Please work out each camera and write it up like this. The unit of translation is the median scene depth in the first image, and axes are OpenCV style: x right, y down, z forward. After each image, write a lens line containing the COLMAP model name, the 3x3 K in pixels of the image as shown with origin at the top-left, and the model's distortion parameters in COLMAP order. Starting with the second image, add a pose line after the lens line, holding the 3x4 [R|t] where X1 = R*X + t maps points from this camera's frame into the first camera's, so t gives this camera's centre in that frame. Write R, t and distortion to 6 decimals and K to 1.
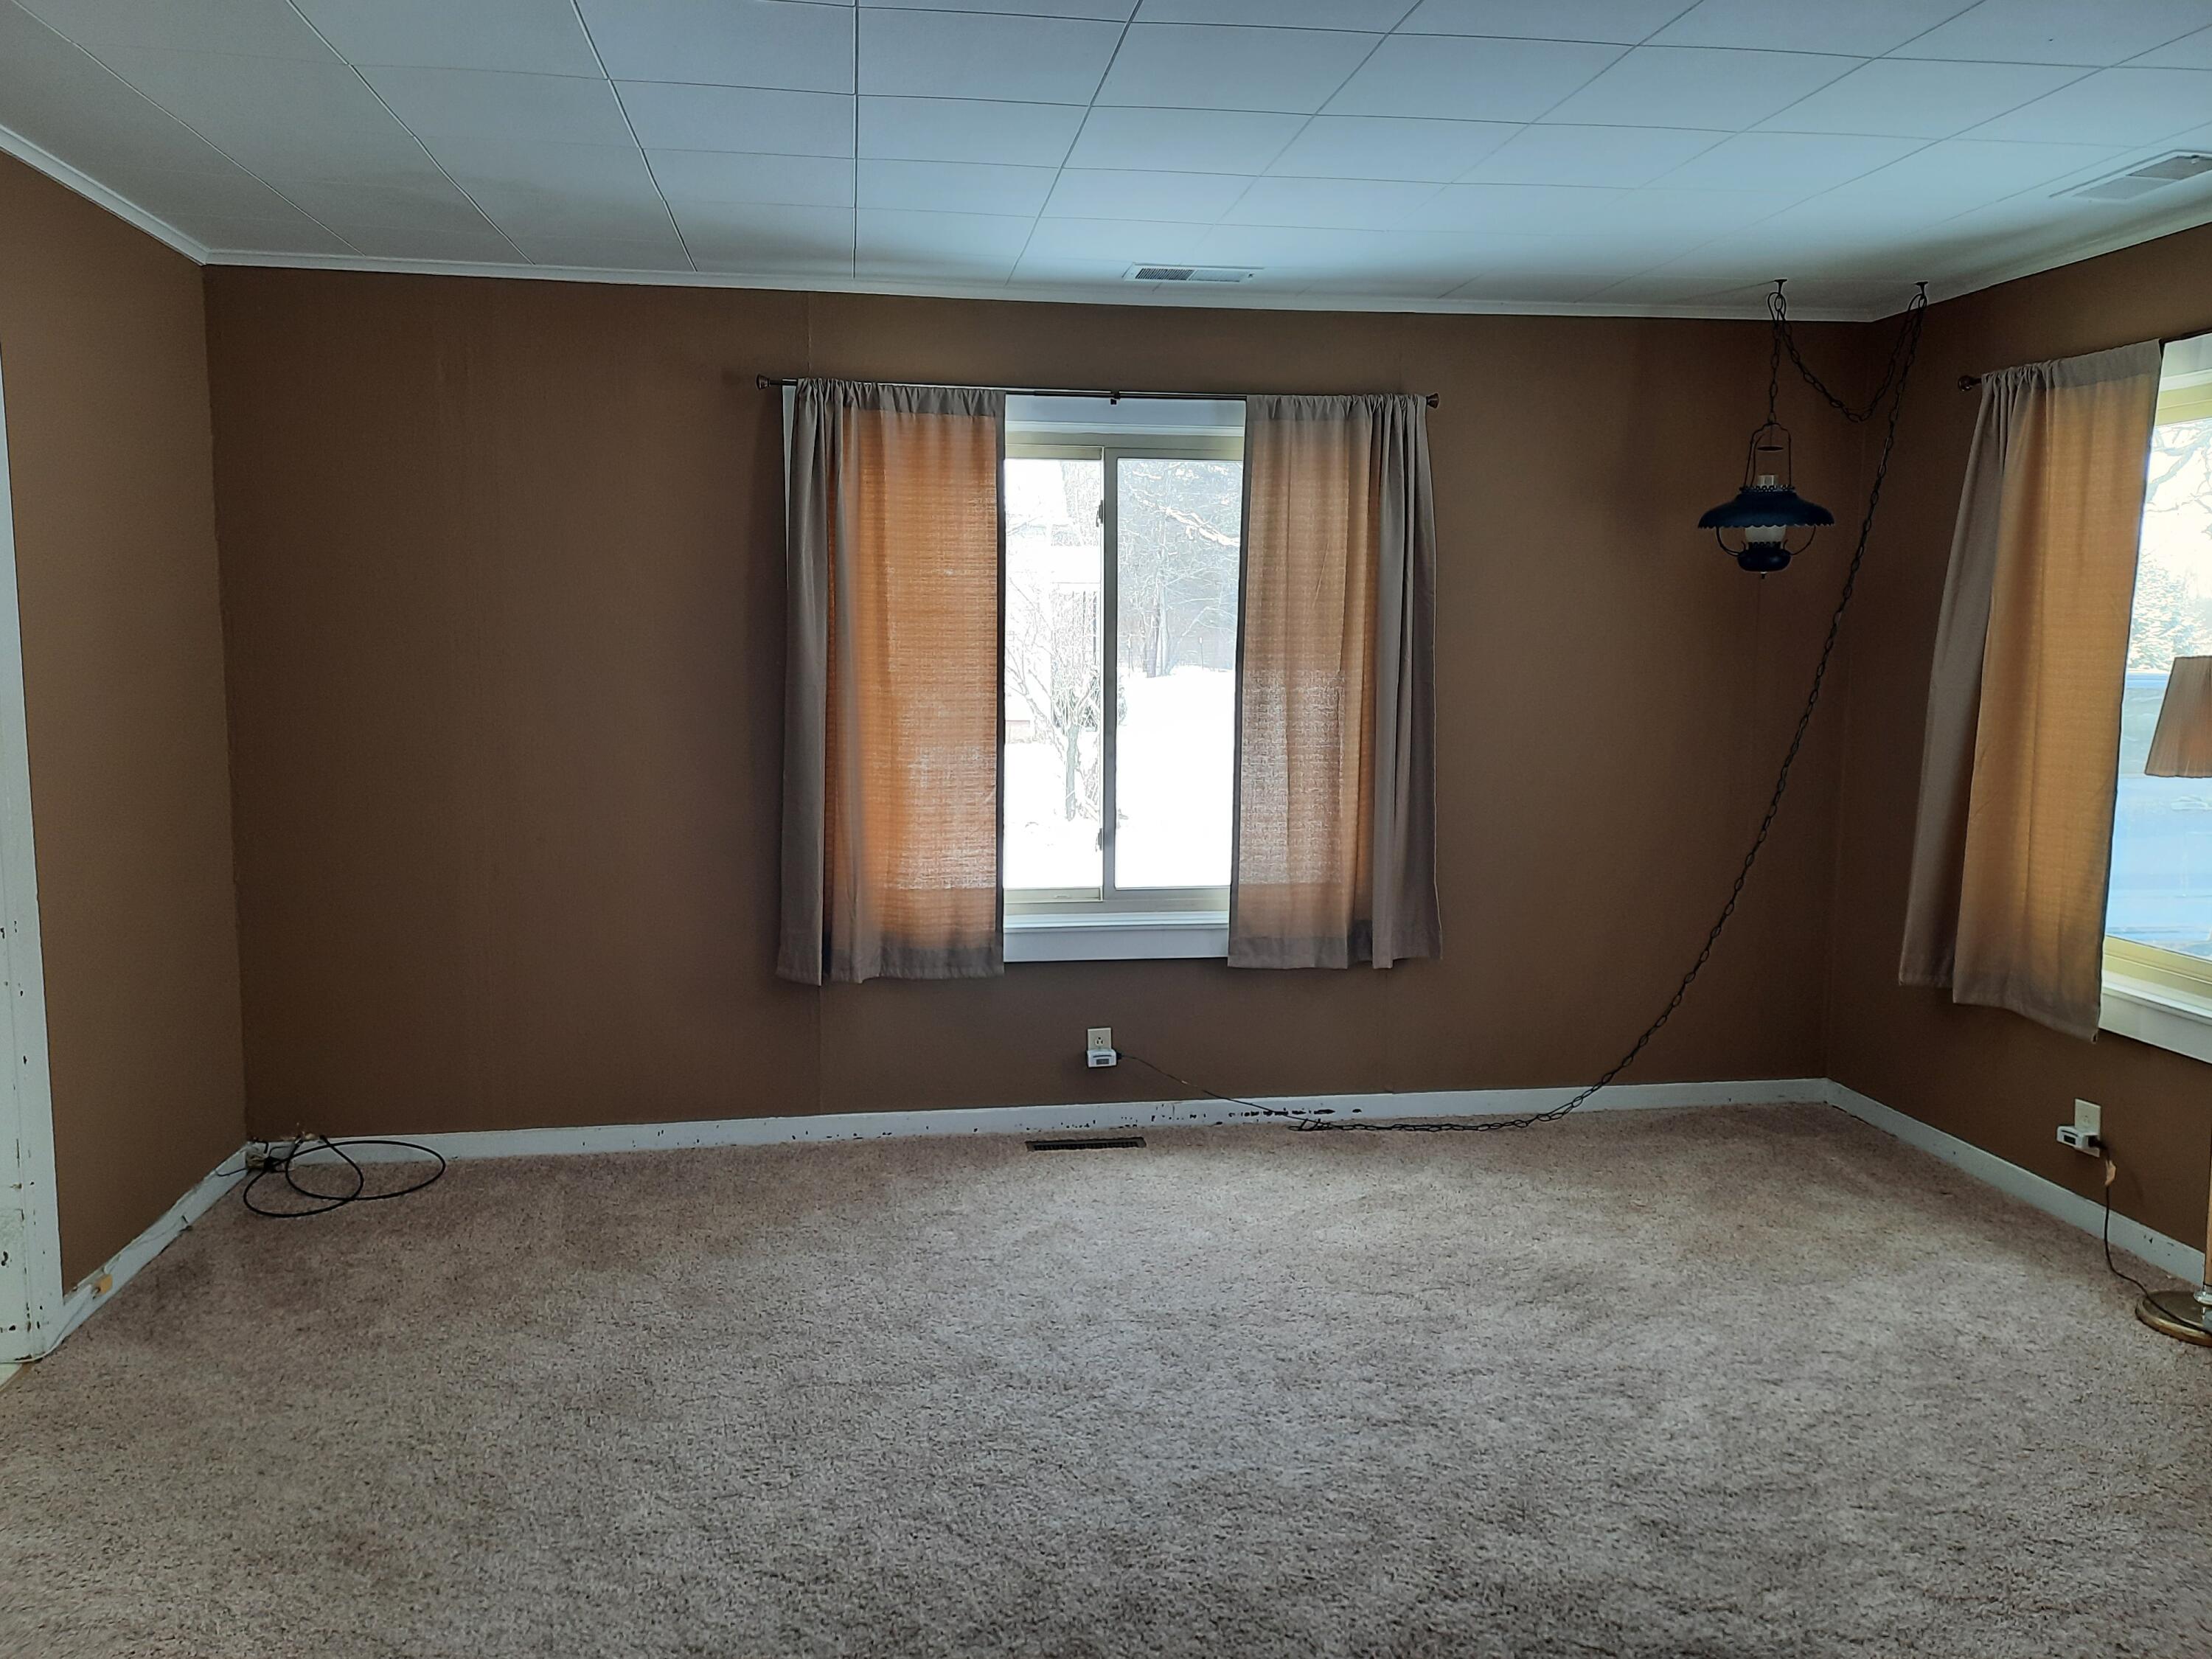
lens RADIAL K [[1631.6, 0, 1094.4], [0, 1631.6, 809.9], [0, 0, 1]] dist [0.090004, -0.074022]
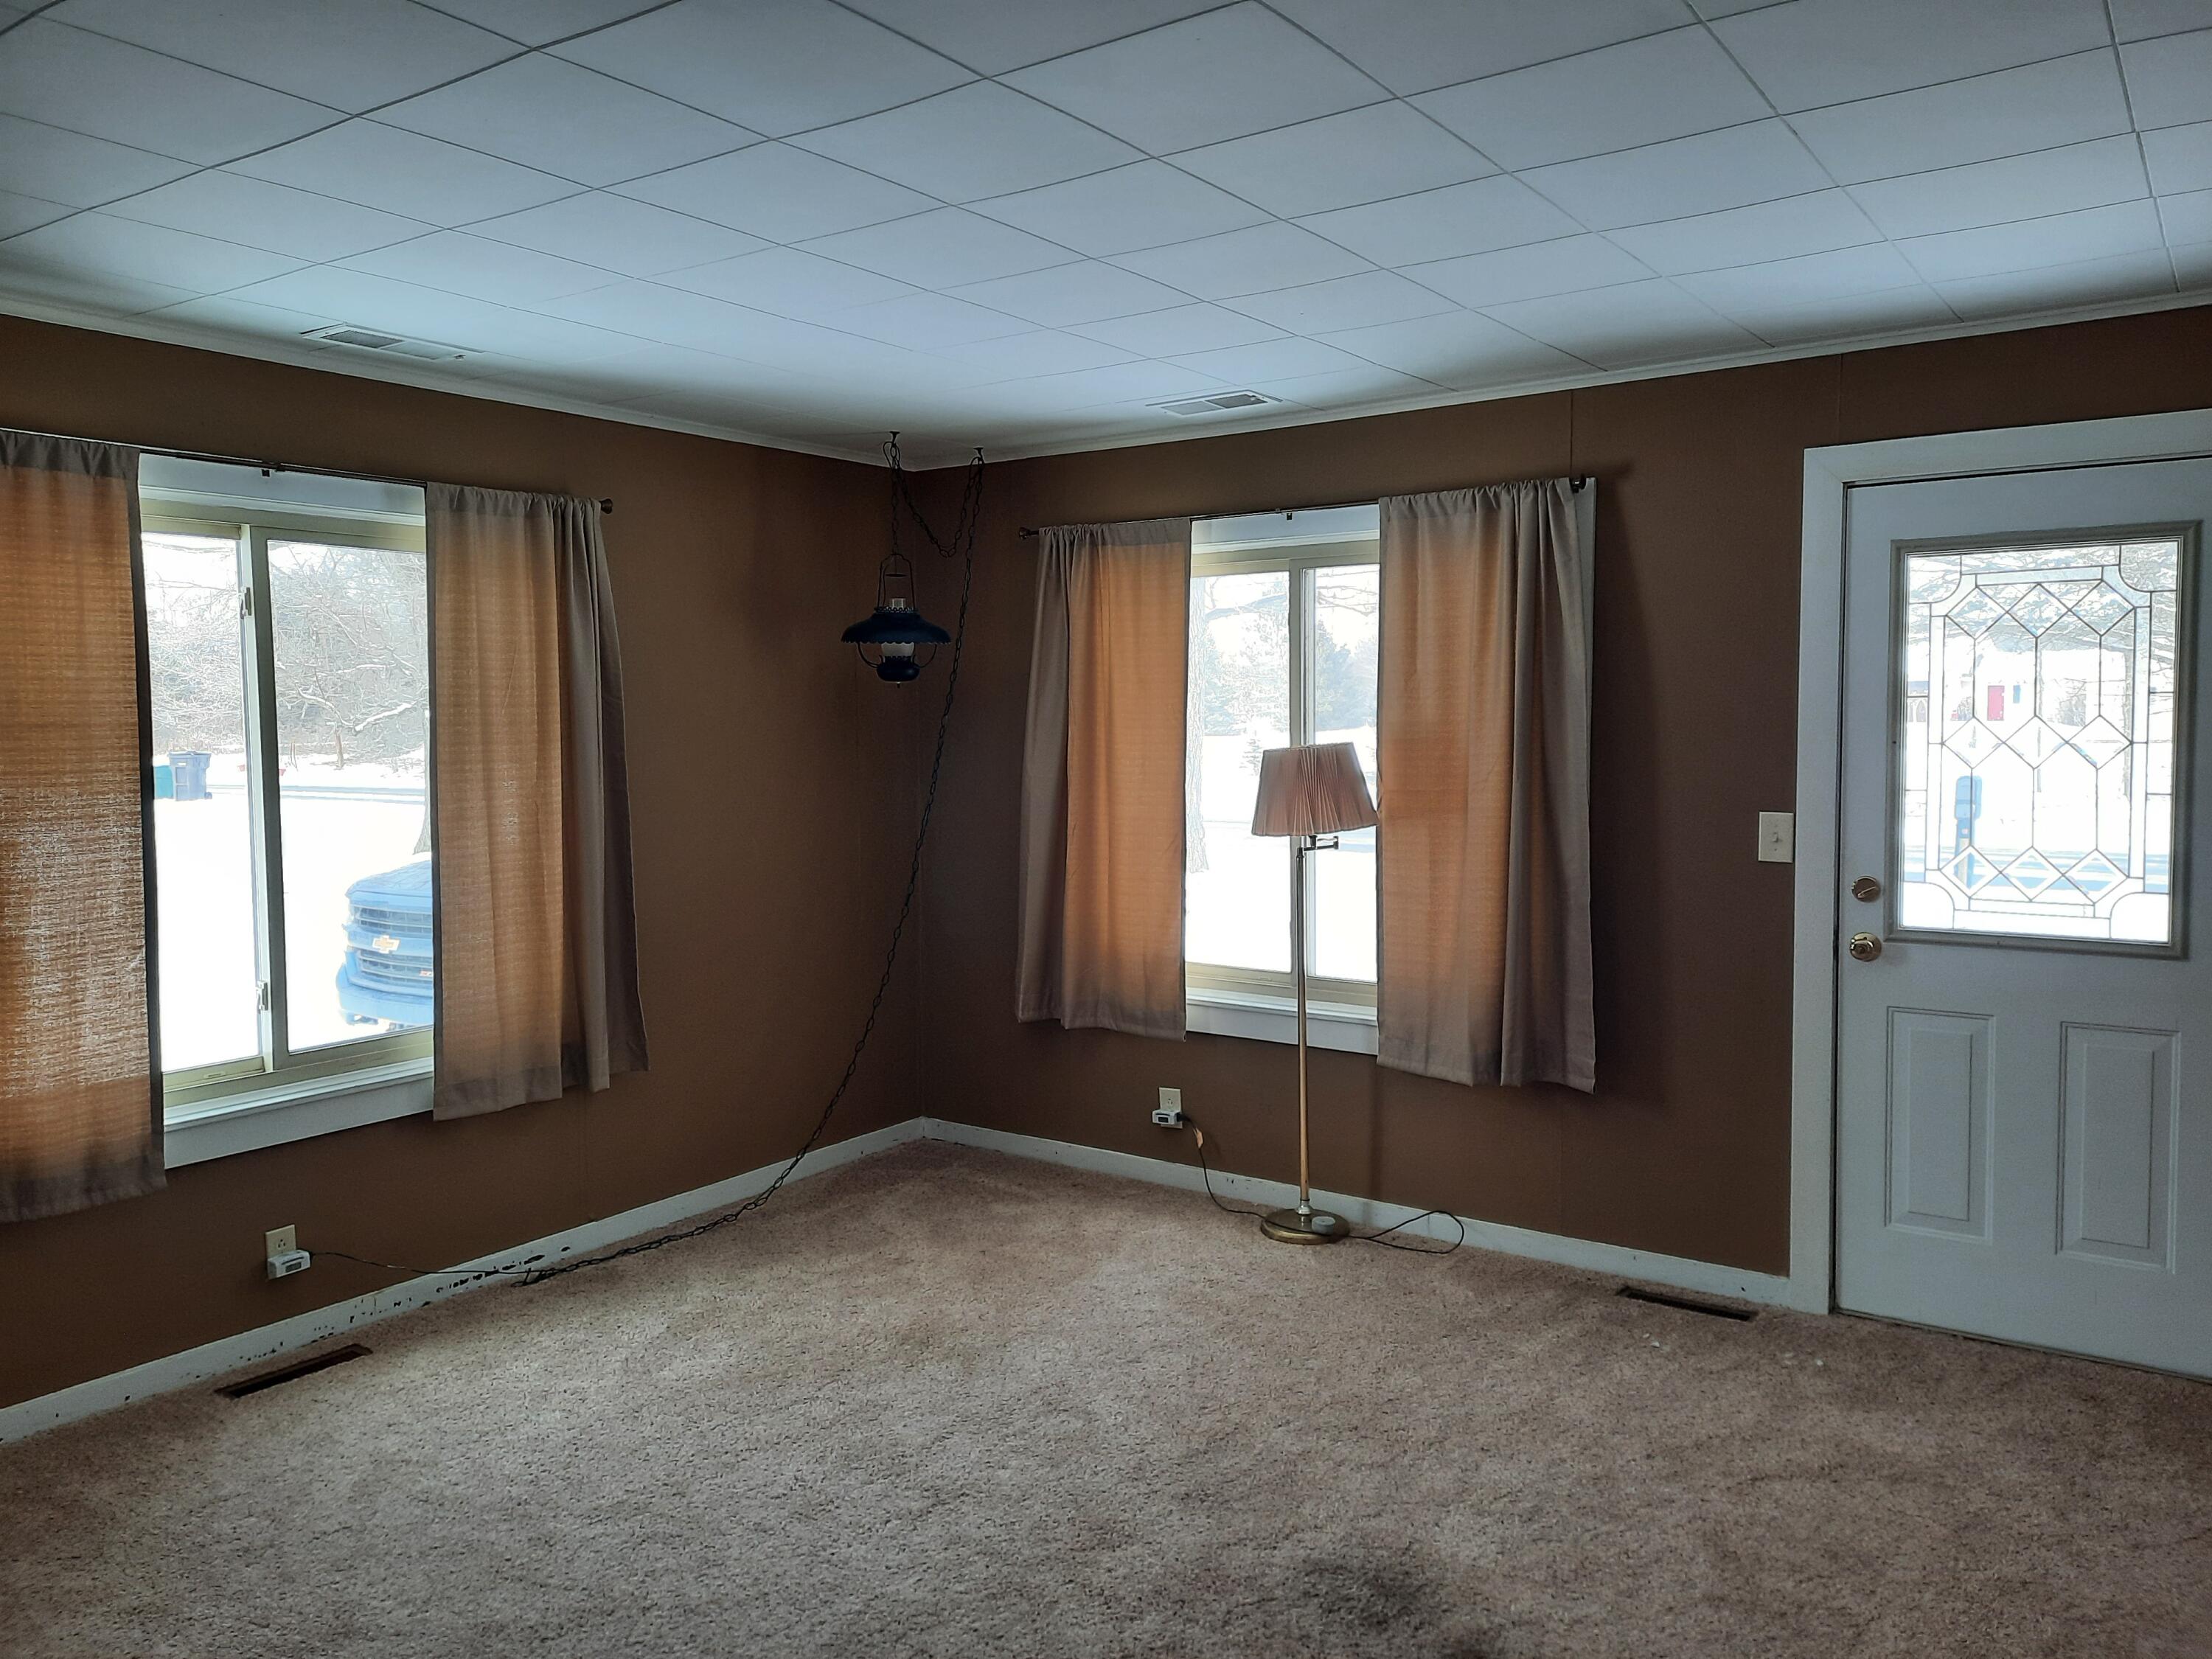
lens RADIAL K [[1631.6, 0, 1101.0], [0, 1631.6, 809.4], [0, 0, 1]] dist [0.090004, -0.074022]
pose [[0.693259, -0.054403, 0.718632, -0.320708], [0.091997, 0.995669, -0.013374, -0.027688], [-0.714792, 0.075384, 0.695262, 0.118447]]
